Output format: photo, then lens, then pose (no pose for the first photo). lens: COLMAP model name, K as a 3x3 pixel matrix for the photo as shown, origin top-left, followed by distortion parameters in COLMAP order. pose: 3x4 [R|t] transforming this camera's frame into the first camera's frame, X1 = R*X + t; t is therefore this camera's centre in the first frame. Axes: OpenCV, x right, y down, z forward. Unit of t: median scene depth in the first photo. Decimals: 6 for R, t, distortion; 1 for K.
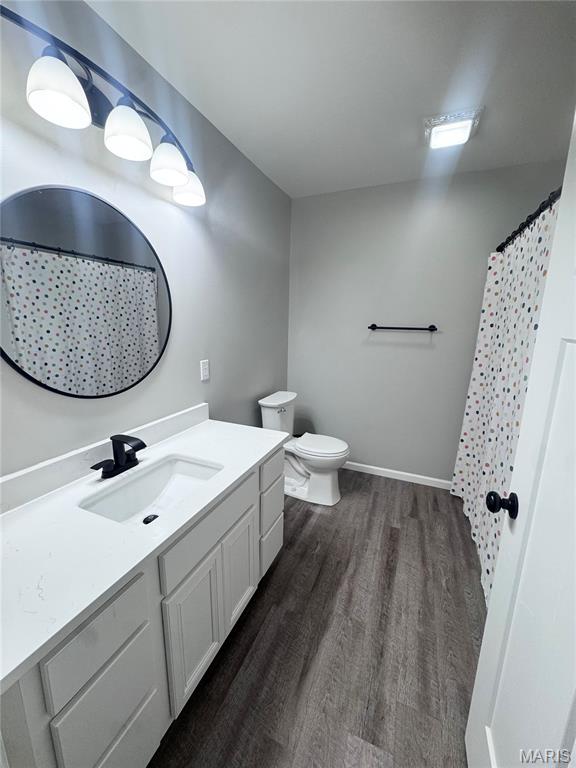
lens RADIAL K [[305.6, 0, 286.9], [0, 305.6, 383.5], [0, 0, 1]] dist [-0.002180, 0.000219]
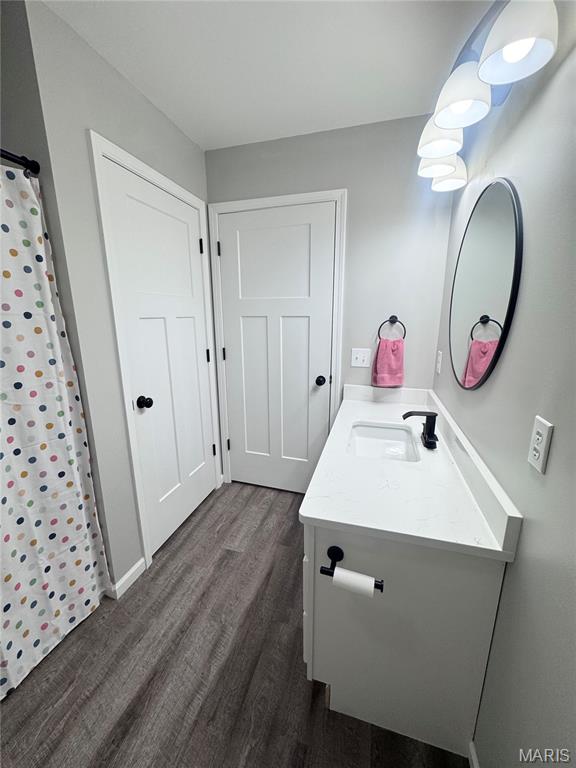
lens RADIAL K [[305.6, 0, 289.0], [0, 305.6, 382.1], [0, 0, 1]] dist [-0.002180, 0.000219]
pose [[-0.991990, 0.024341, -0.123951, 0.094738], [-0.028921, 0.911428, 0.410443, -0.311723], [0.122962, 0.410740, -0.903423, 1.546787]]
